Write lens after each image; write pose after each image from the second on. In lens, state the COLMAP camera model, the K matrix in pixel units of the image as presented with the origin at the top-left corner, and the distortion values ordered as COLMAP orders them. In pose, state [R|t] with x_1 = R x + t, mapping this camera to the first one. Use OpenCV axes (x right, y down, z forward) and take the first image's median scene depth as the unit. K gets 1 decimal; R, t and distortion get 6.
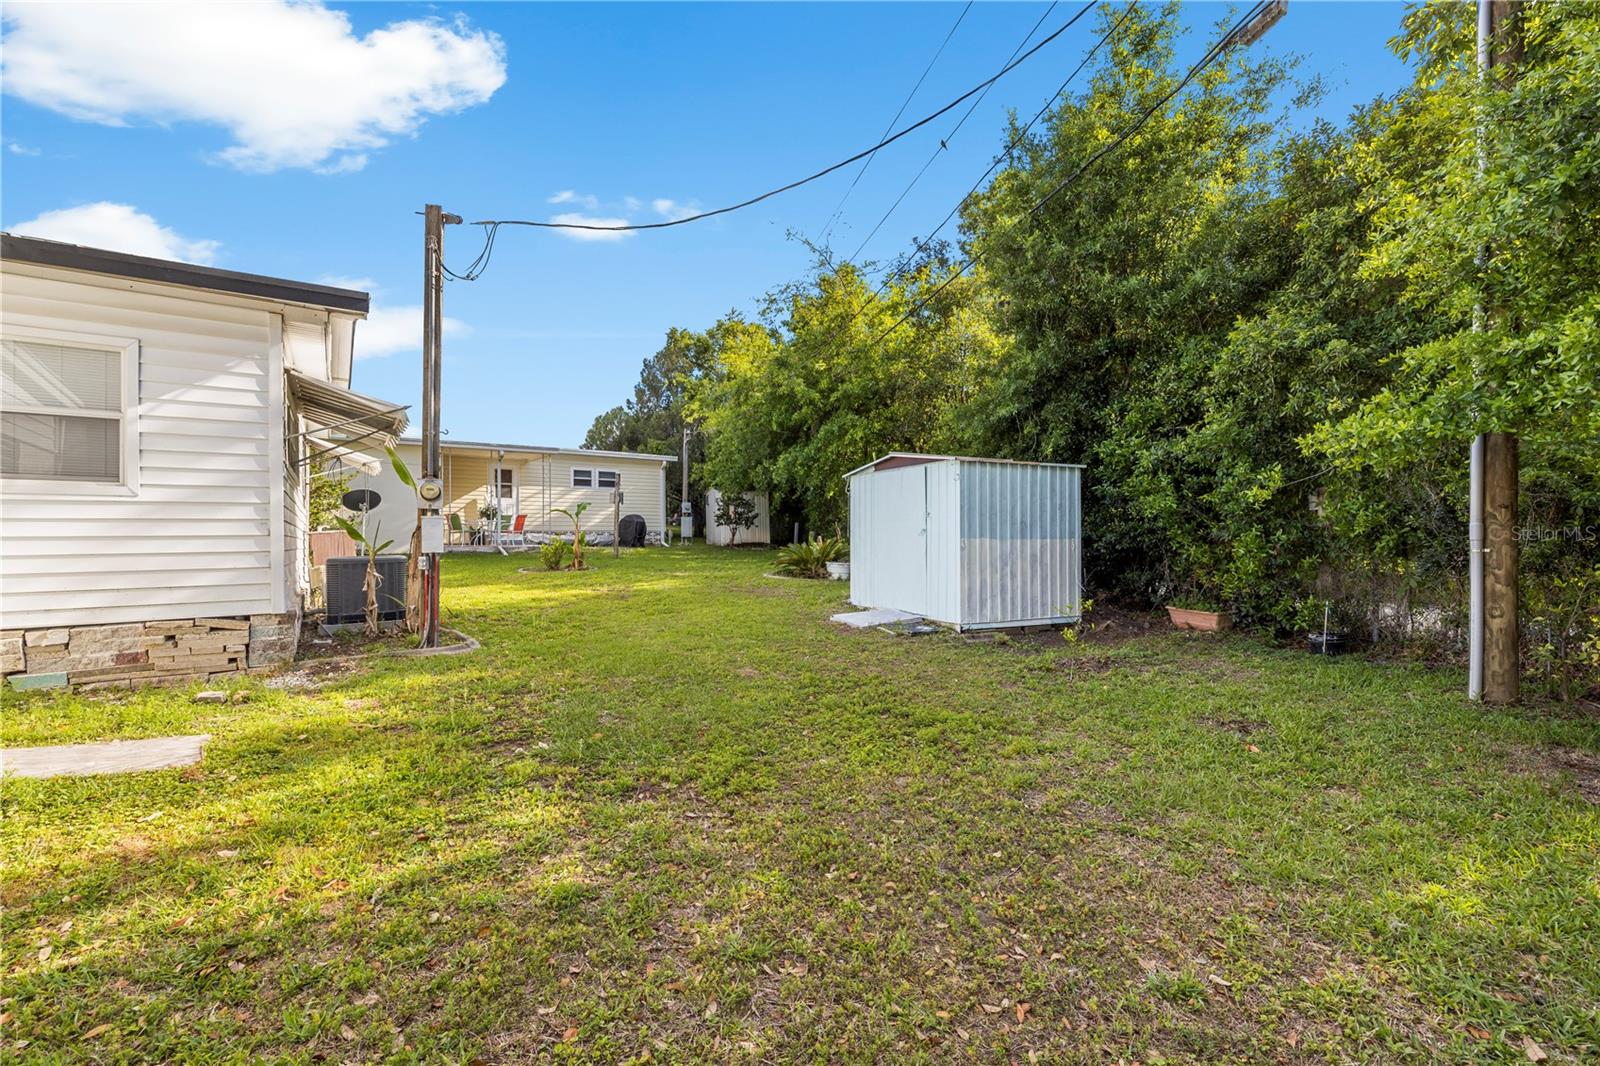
lens RADIAL K [[687.3, 0, 804.9], [0, 687.3, 537.8], [0, 0, 1]] dist [-0.000838, -0.000634]
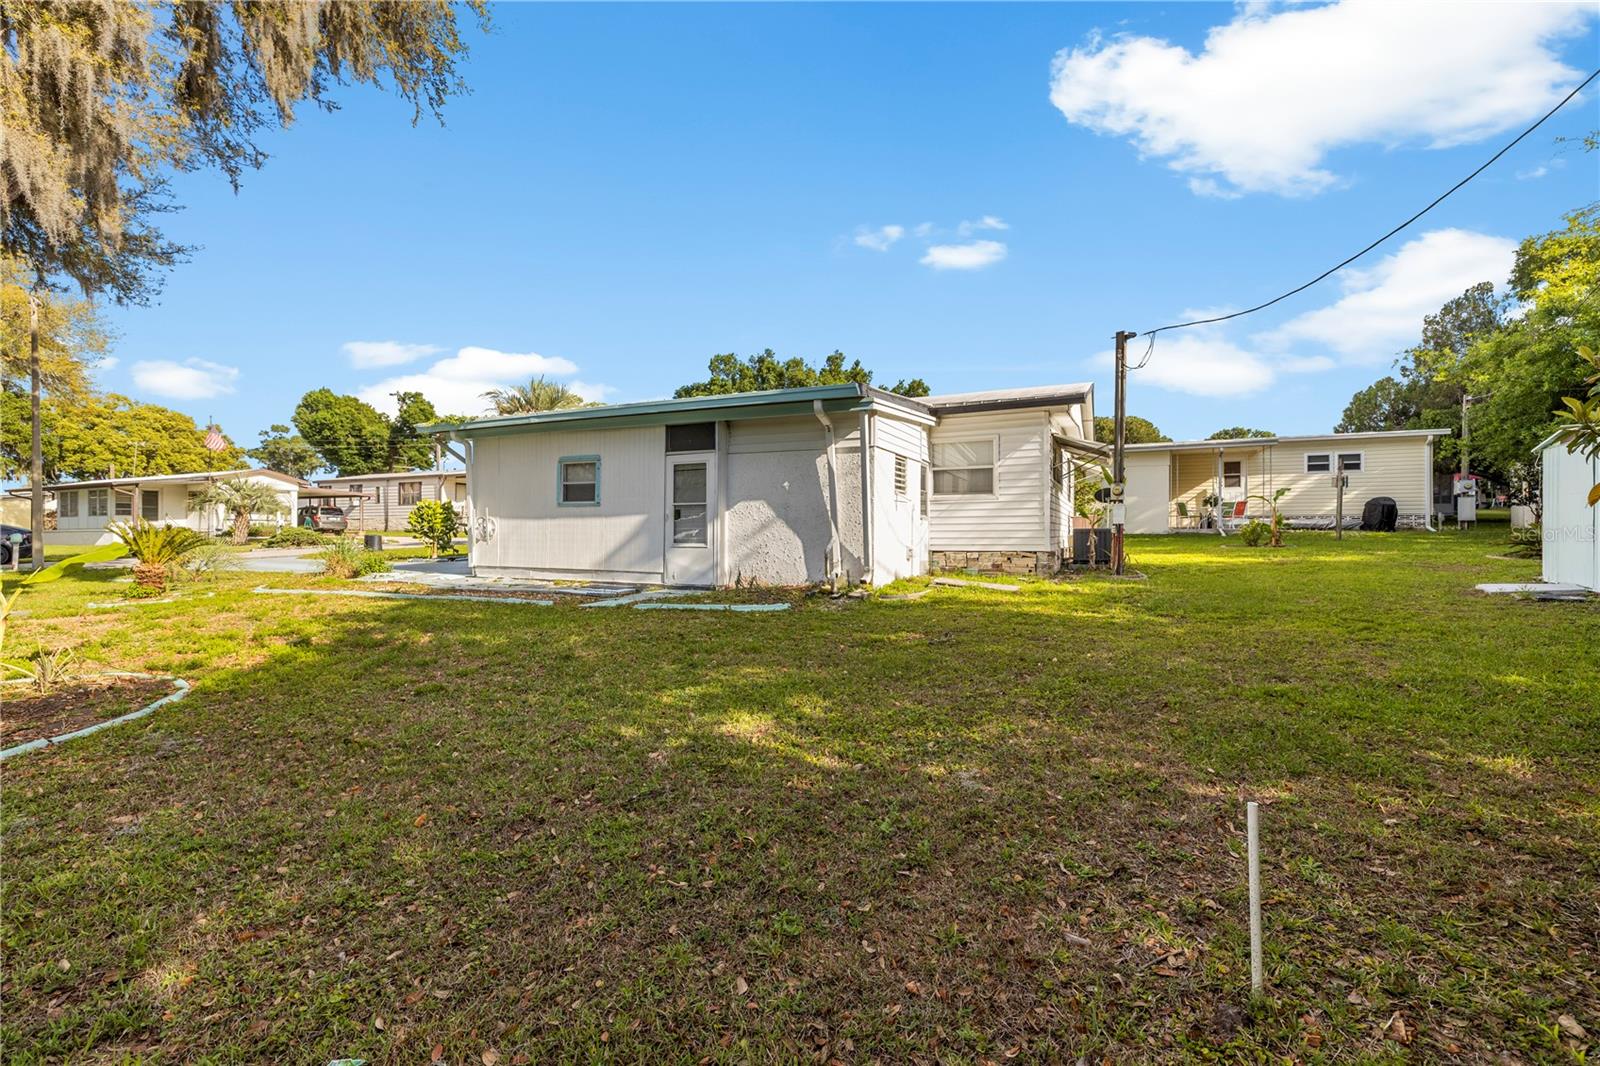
lens RADIAL K [[687.3, 0, 803.9], [0, 687.3, 531.8], [0, 0, 1]] dist [-0.000838, -0.000634]
pose [[0.515607, 0.002043, -0.856823, 0.533240], [0.002342, 0.999990, 0.003793, 0.030525], [0.856822, -0.003962, 0.515597, -0.595261]]
